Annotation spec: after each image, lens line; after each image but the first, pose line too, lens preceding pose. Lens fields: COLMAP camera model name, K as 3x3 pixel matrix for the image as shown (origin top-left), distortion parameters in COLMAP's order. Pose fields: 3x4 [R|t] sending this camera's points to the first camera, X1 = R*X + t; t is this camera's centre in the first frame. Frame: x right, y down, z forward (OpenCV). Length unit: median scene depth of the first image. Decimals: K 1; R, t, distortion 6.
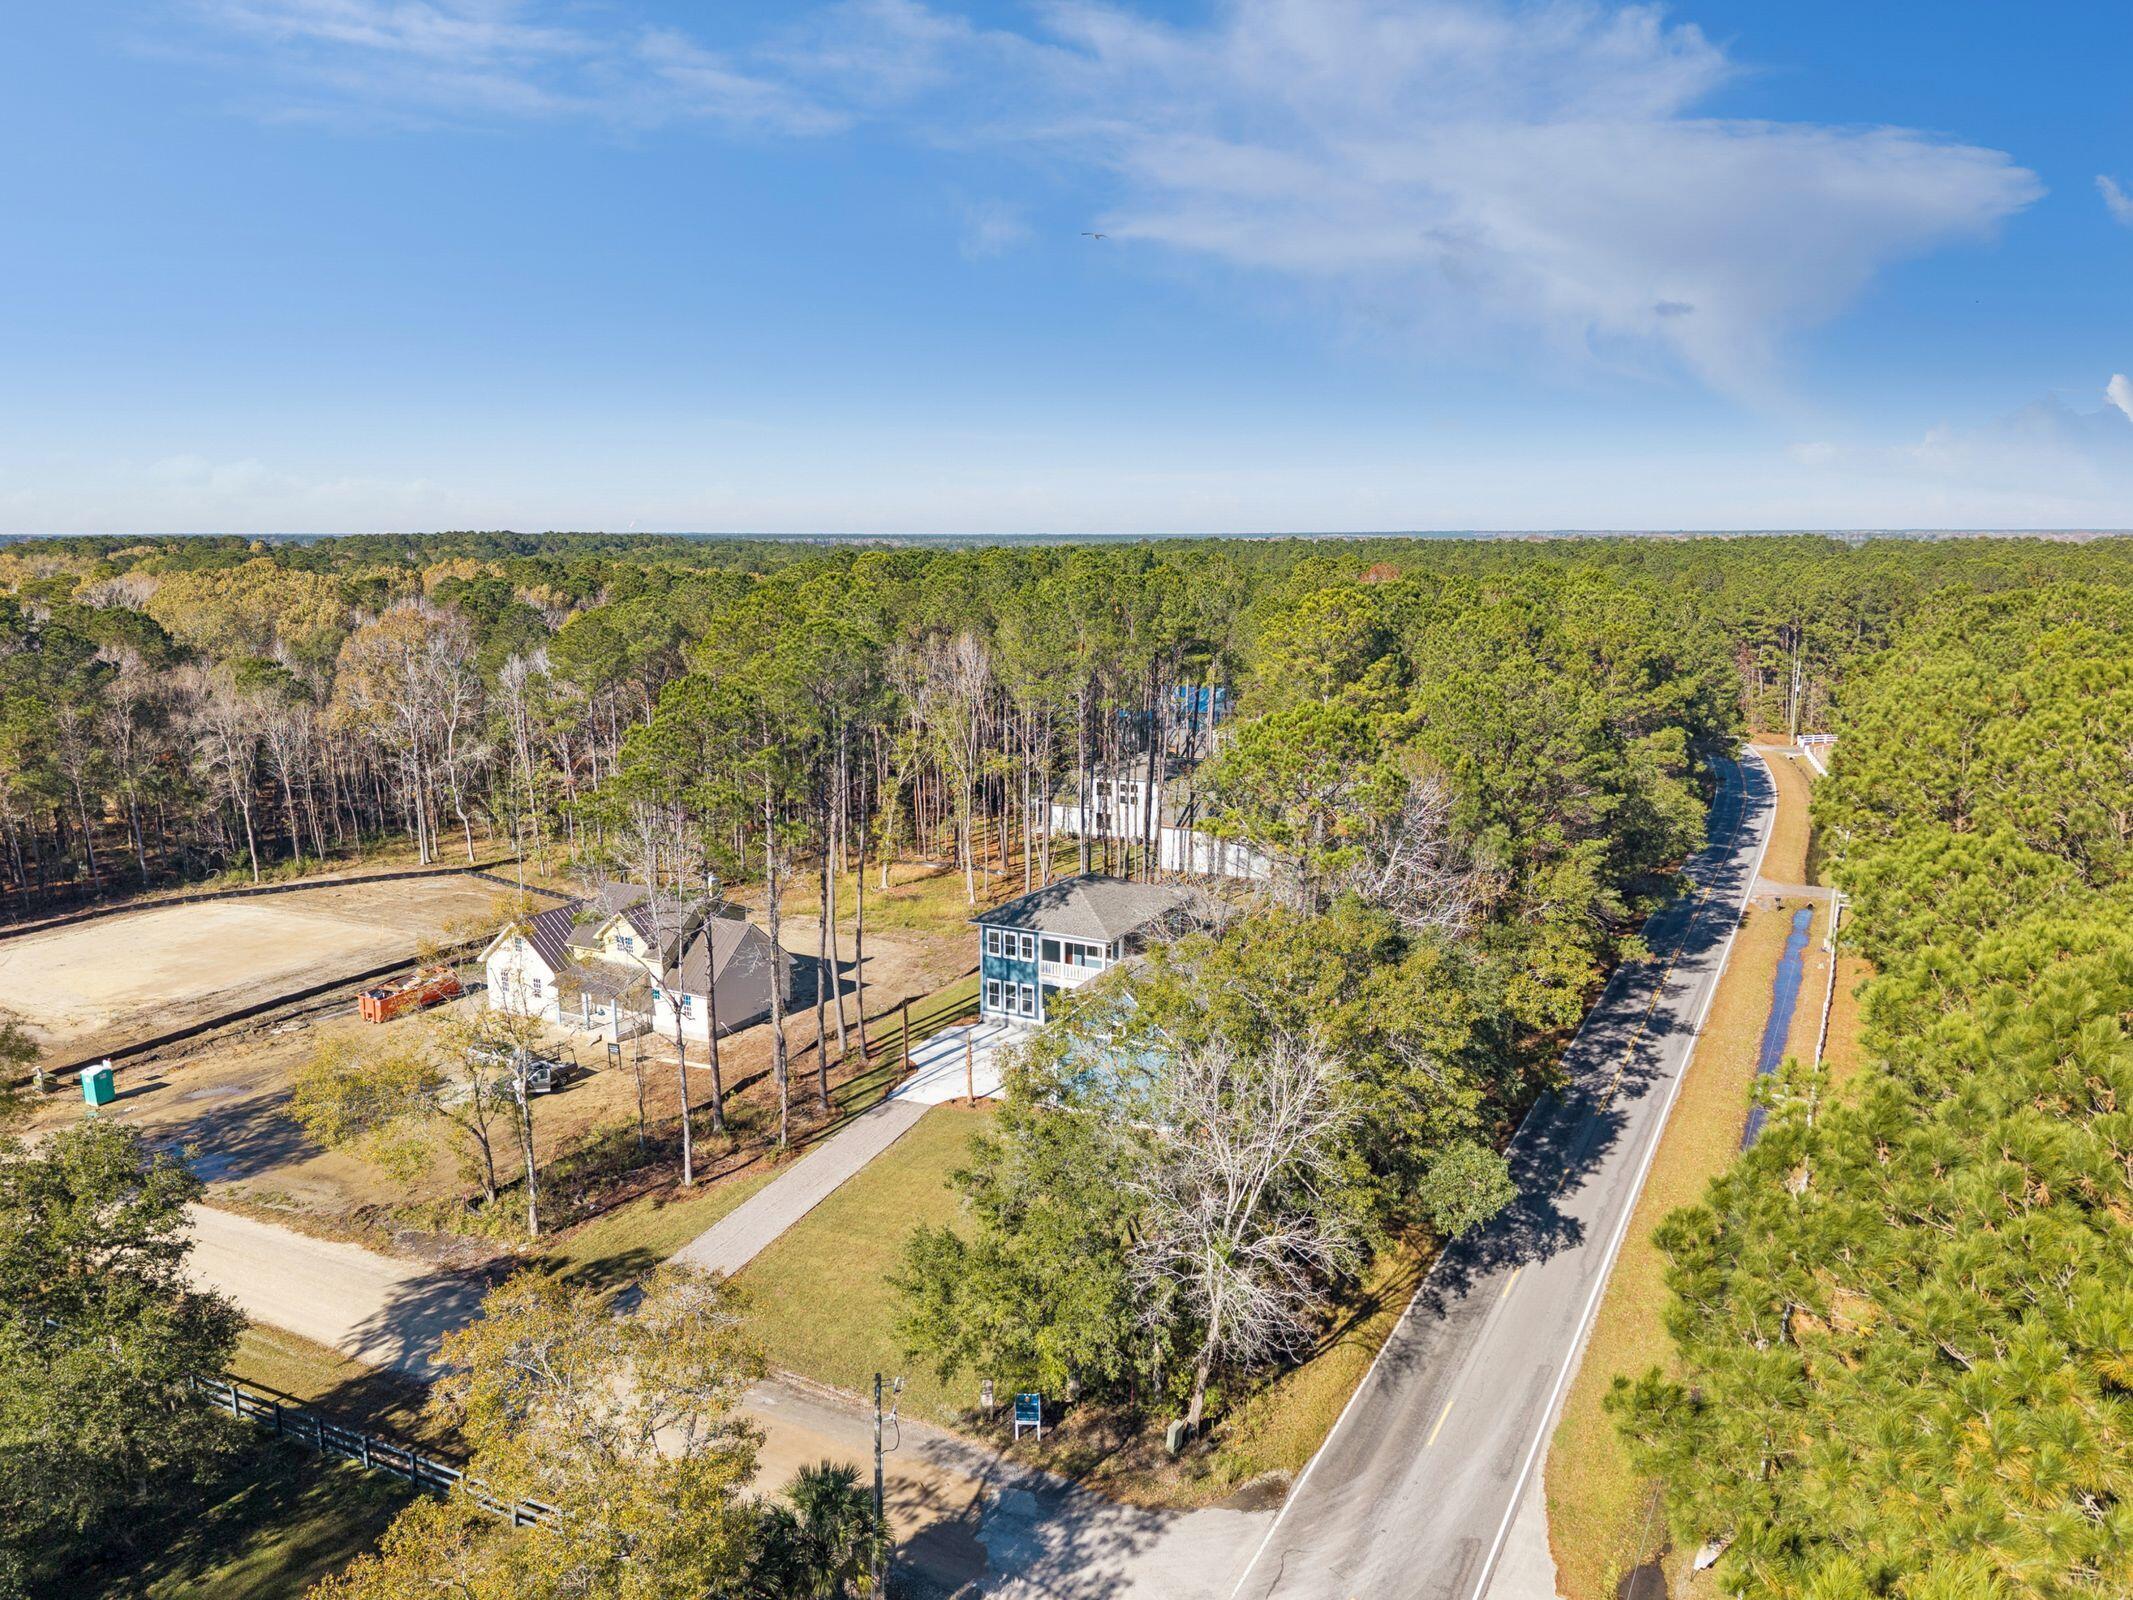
lens RADIAL K [[1463.9, 0, 1066.5], [0, 1463.9, 800.0], [0, 0, 1]] dist [0.007435, 0.002701]
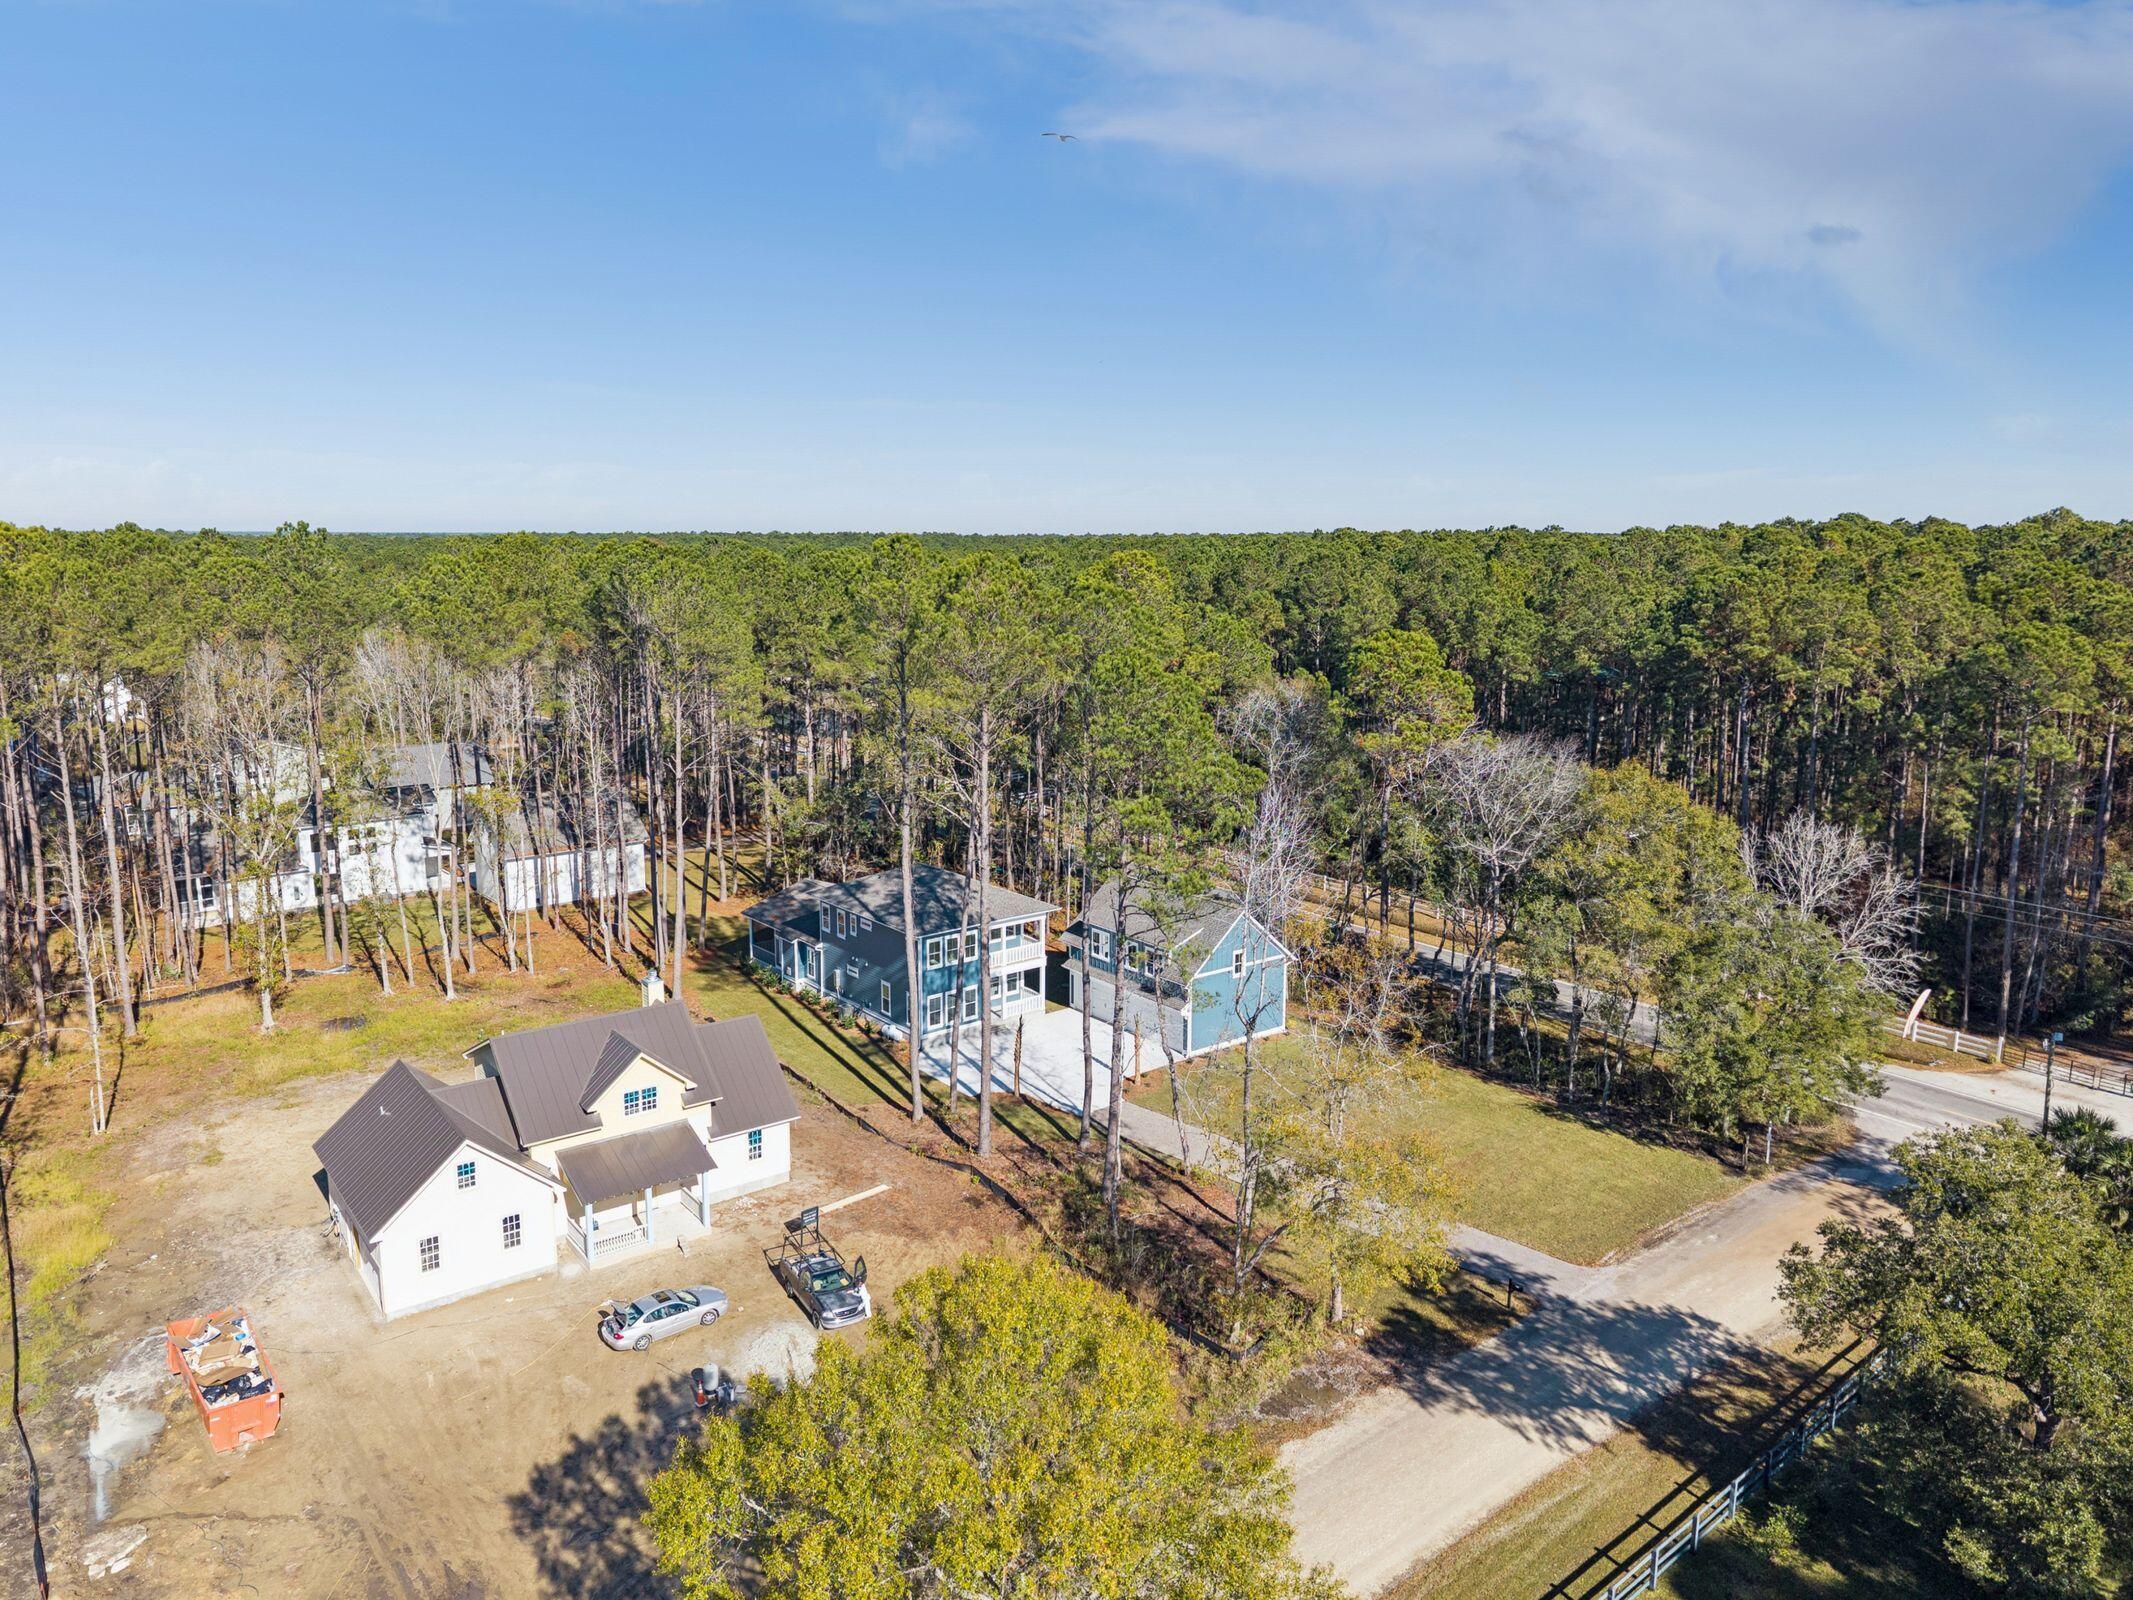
lens RADIAL K [[1463.9, 0, 1066.5], [0, 1463.9, 800.0], [0, 0, 1]] dist [0.007435, 0.002701]
pose [[0.414654, -0.161355, 0.895559, -1.087676], [0.167196, 0.980908, 0.099318, -0.093464], [-0.894487, 0.108551, 0.433716, 0.727295]]
